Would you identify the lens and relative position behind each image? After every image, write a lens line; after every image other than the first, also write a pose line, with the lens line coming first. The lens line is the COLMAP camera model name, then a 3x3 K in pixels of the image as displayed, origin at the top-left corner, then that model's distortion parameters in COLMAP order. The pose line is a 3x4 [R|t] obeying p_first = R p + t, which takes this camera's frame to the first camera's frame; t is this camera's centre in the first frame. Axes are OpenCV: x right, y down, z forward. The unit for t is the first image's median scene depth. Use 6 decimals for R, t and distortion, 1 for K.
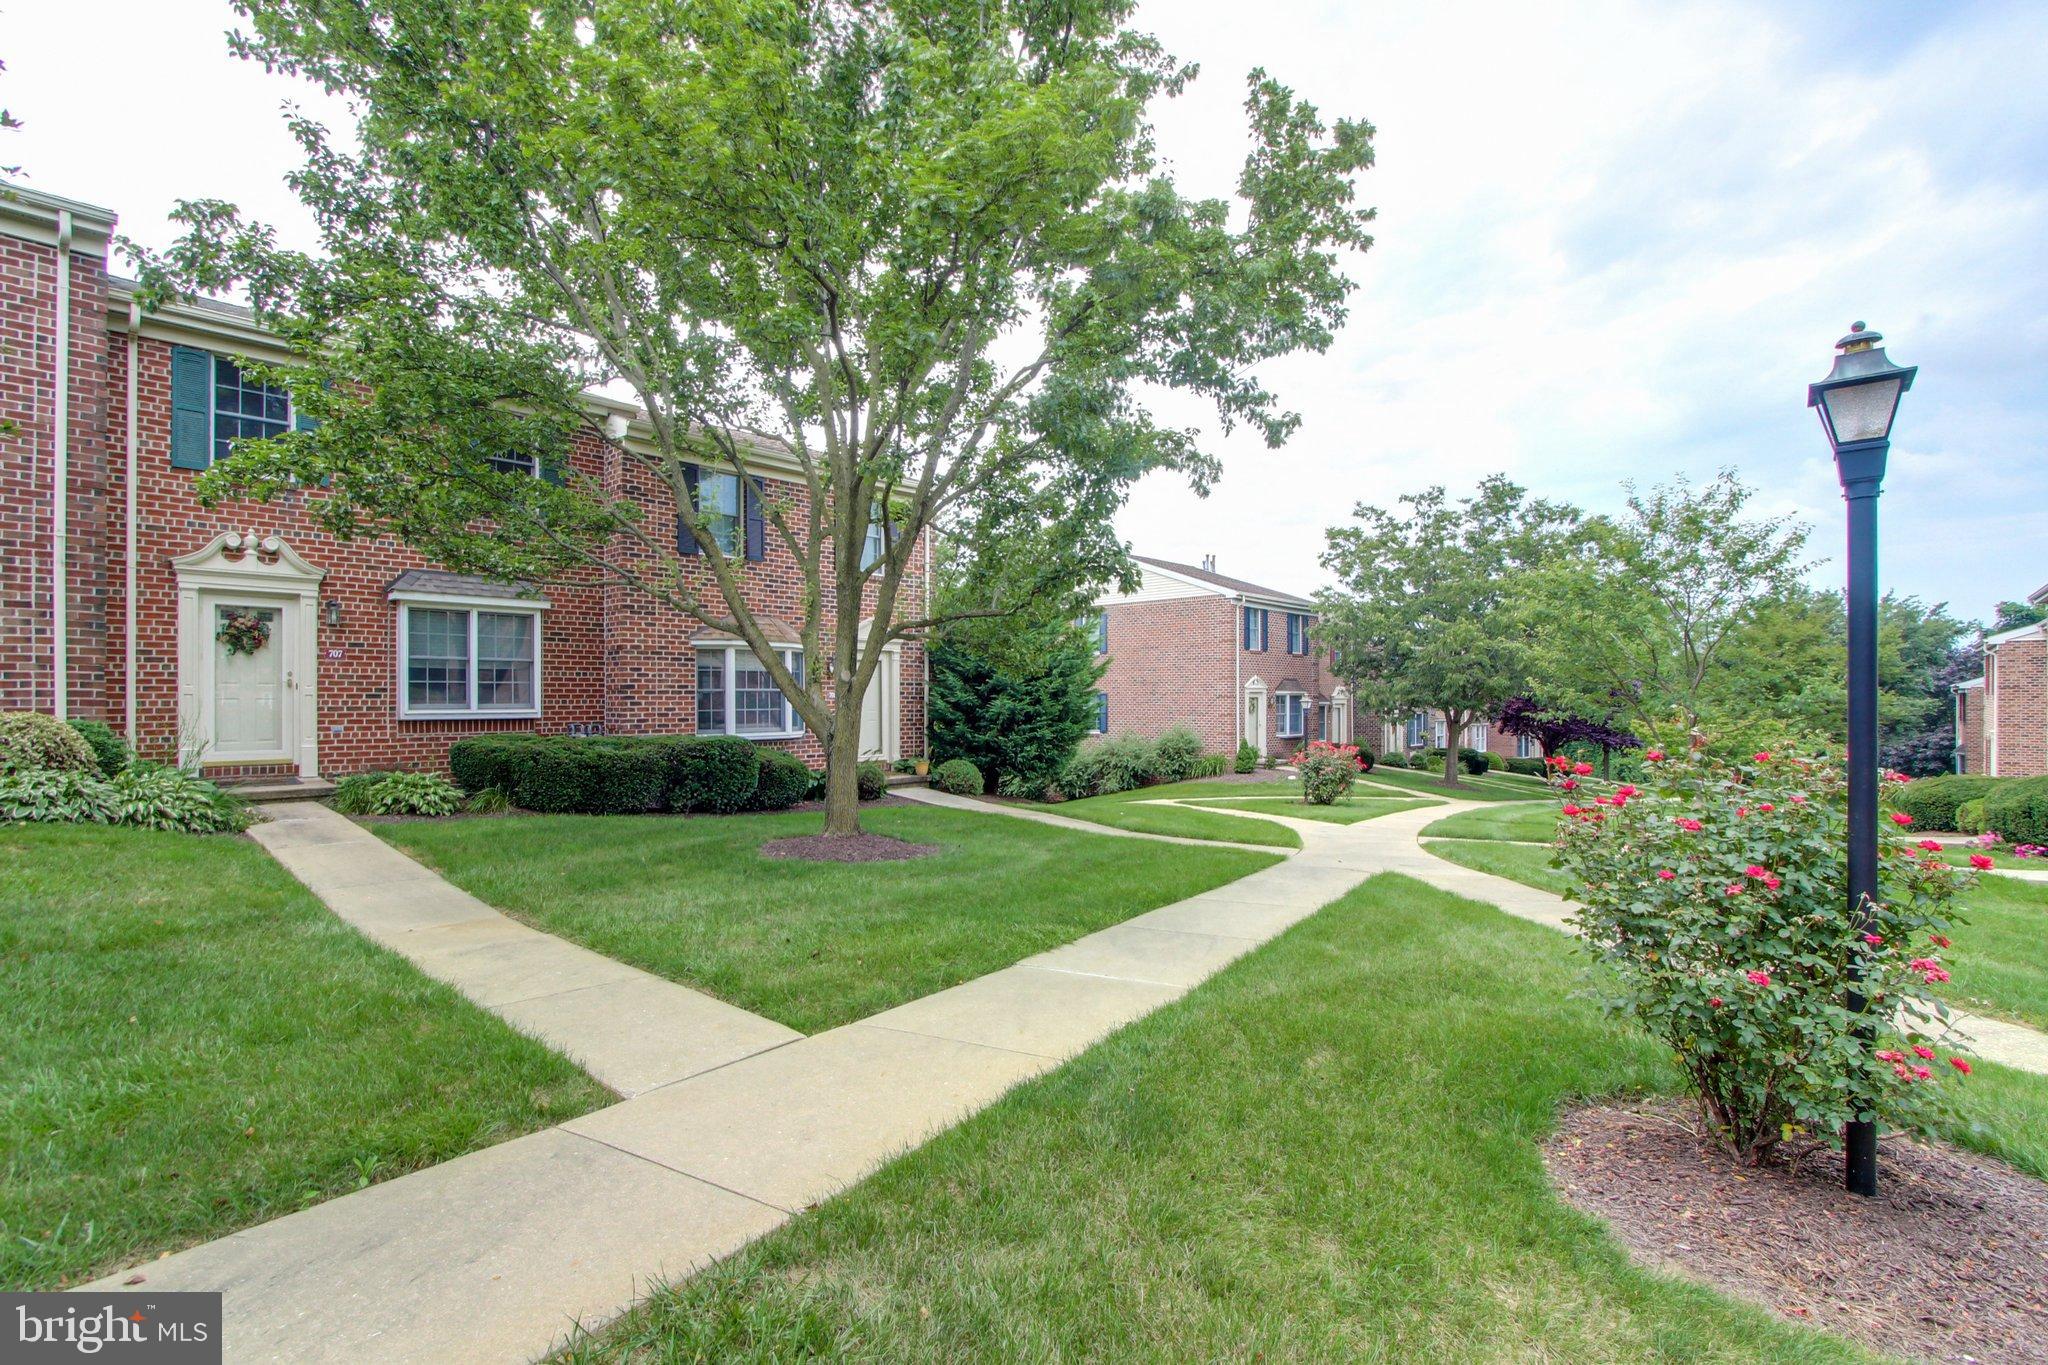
lens RADIAL K [[937.5, 0, 1060.2], [0, 937.5, 655.6], [0, 0, 1]] dist [-0.004675, 0.000025]
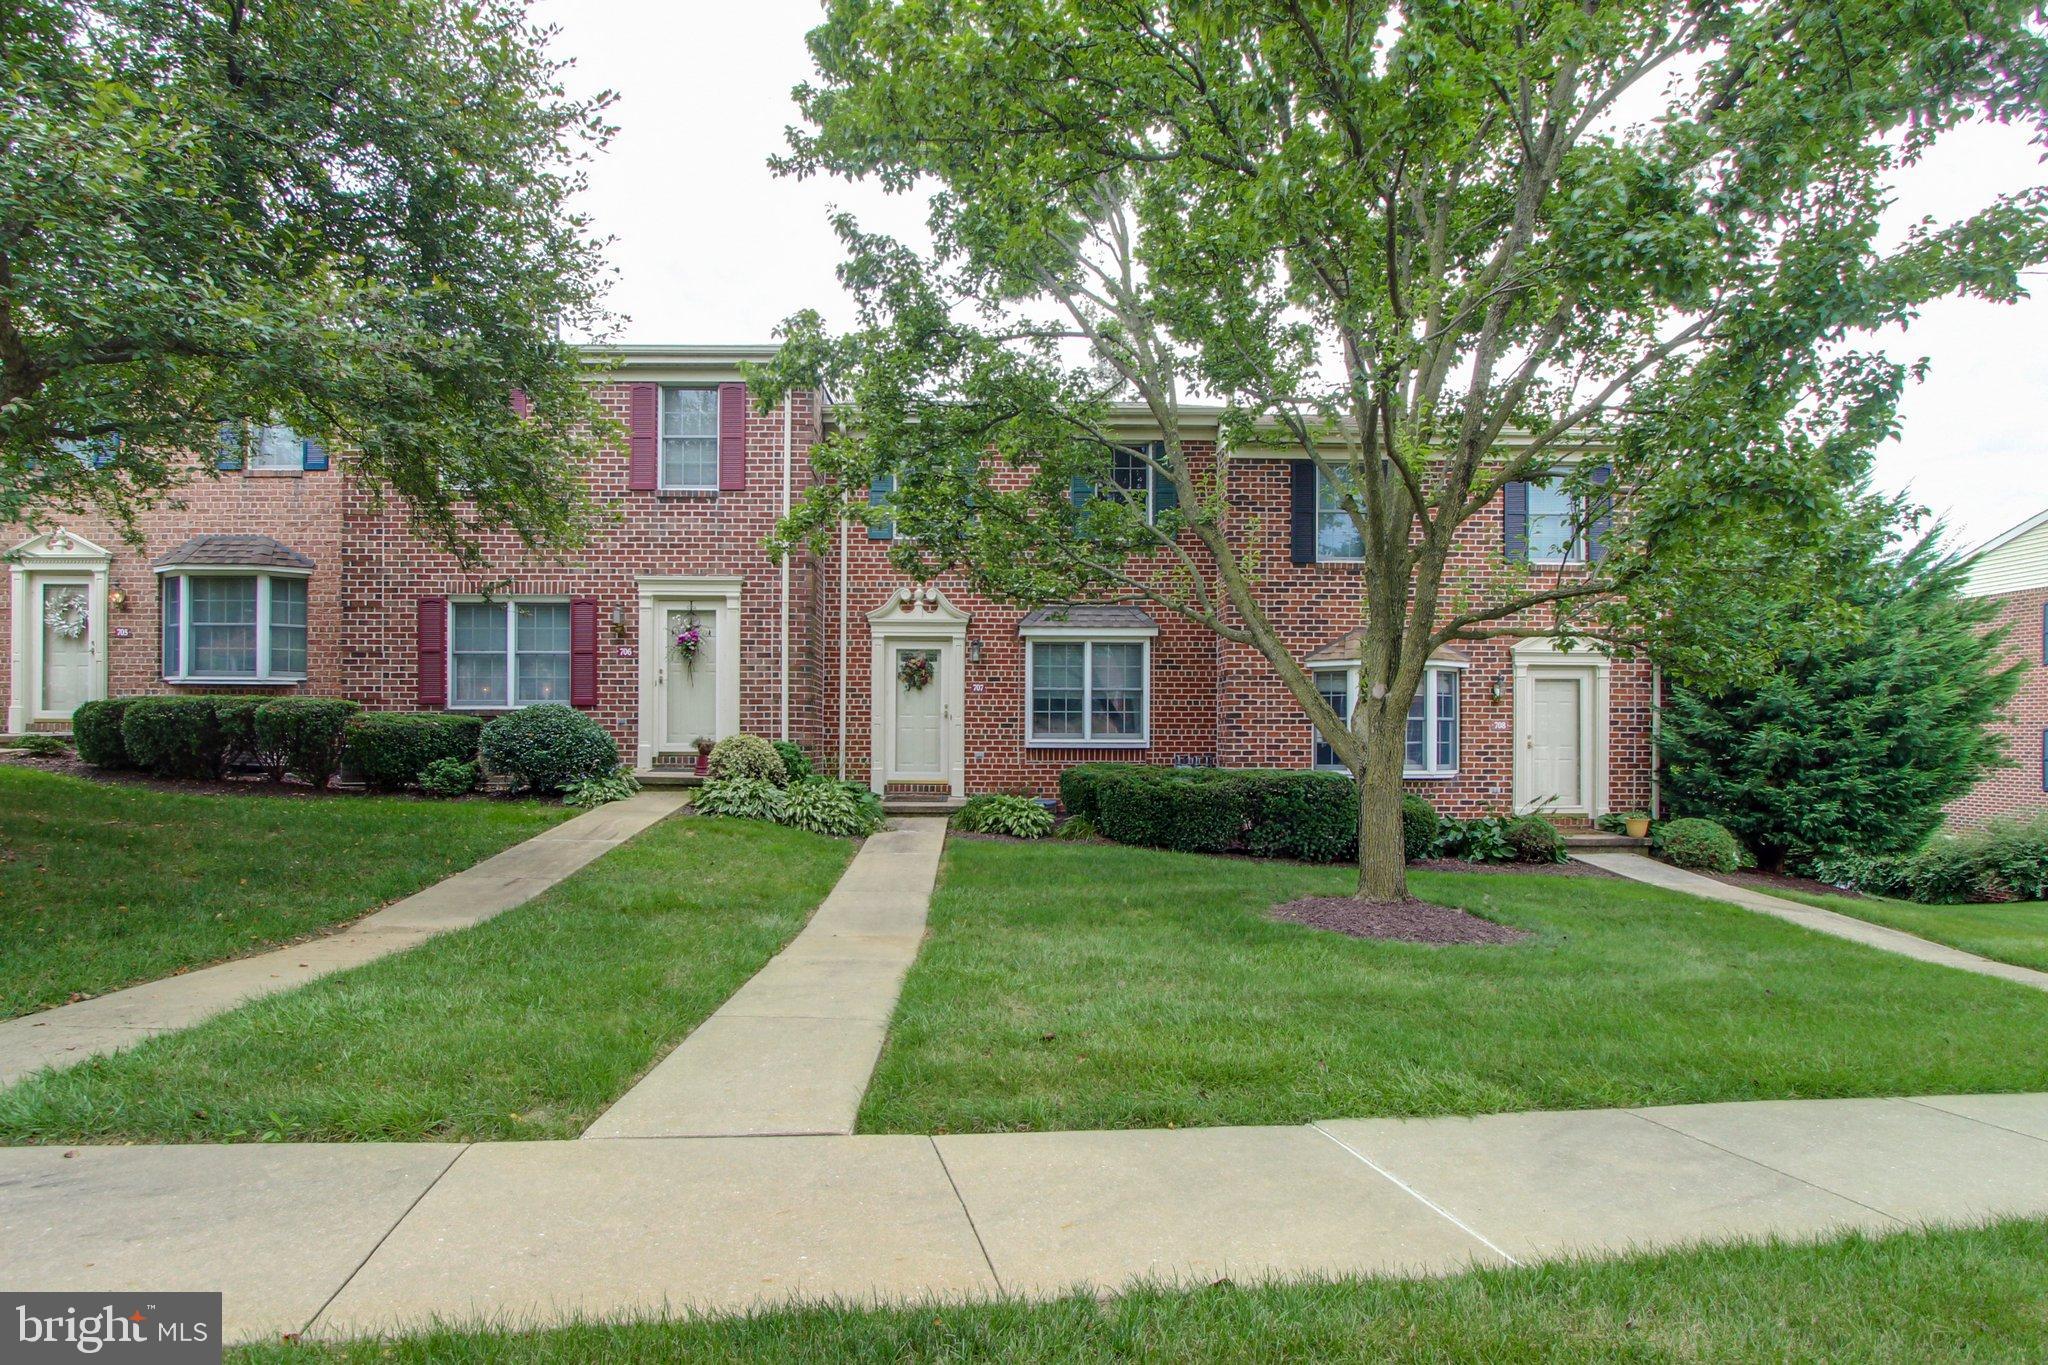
lens RADIAL K [[1033.9, 0, 1023.8], [0, 1033.9, 700.9], [0, 0, 1]] dist [-0.016495, 0.000982]
pose [[0.678701, -0.024886, -0.733993, 0.163079], [0.030046, 0.999530, -0.006106, 0.022400], [0.733800, -0.017909, 0.679130, 0.193788]]
